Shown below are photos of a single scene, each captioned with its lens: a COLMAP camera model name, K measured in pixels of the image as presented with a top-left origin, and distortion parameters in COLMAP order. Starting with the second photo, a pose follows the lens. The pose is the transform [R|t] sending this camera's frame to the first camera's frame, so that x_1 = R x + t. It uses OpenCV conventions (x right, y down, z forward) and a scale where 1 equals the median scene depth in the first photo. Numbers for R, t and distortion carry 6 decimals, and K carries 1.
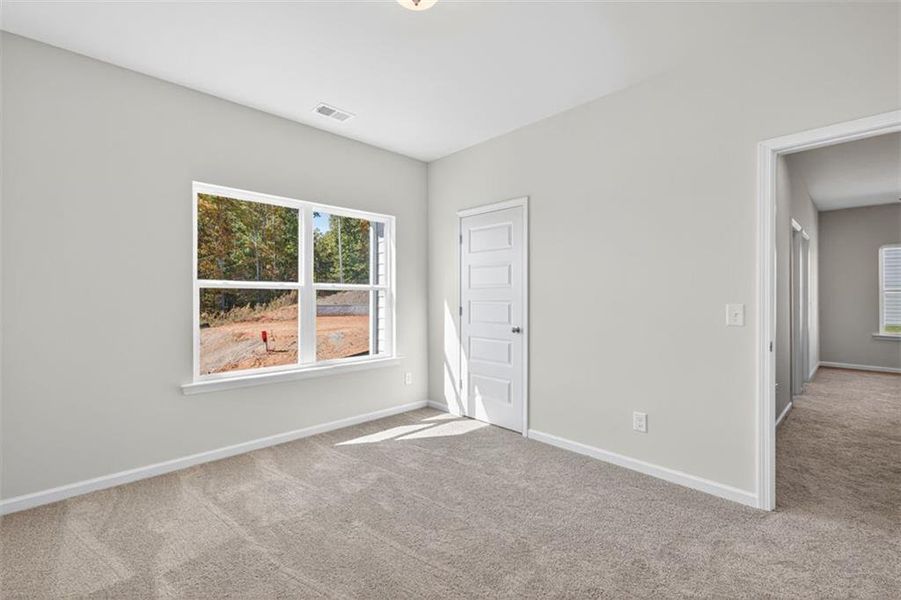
lens RADIAL K [[386.4, 0, 454.3], [0, 386.4, 296.1], [0, 0, 1]] dist [0.009242, -0.000095]
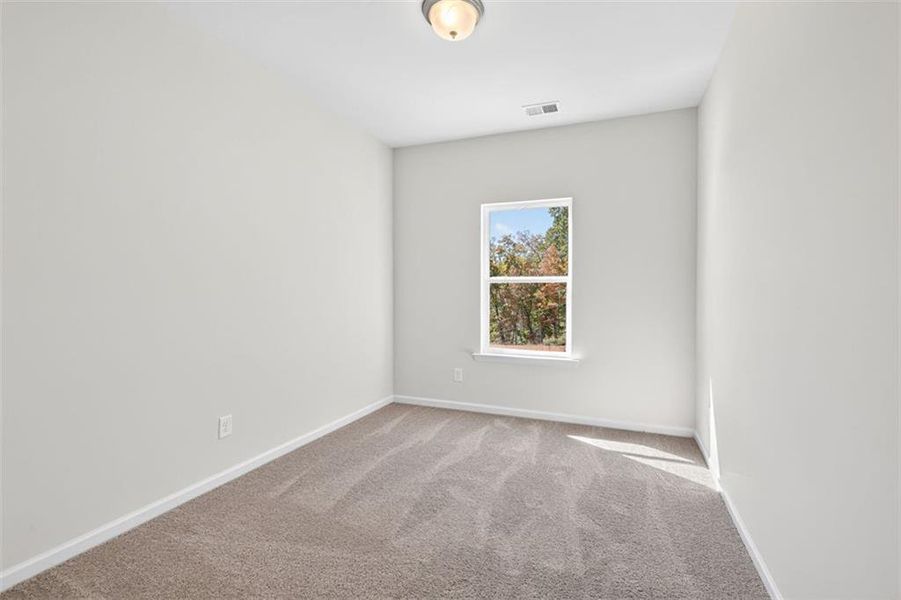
lens RADIAL K [[346.4, 0, 450.5], [0, 346.4, 300.0], [0, 0, 1]] dist [-0.026714, 0.000066]
pose [[0.459951, 0.020960, -0.887697, 0.338461], [0.001267, 0.999705, 0.024261, 0.007005], [0.887944, -0.012284, 0.459788, 0.324947]]
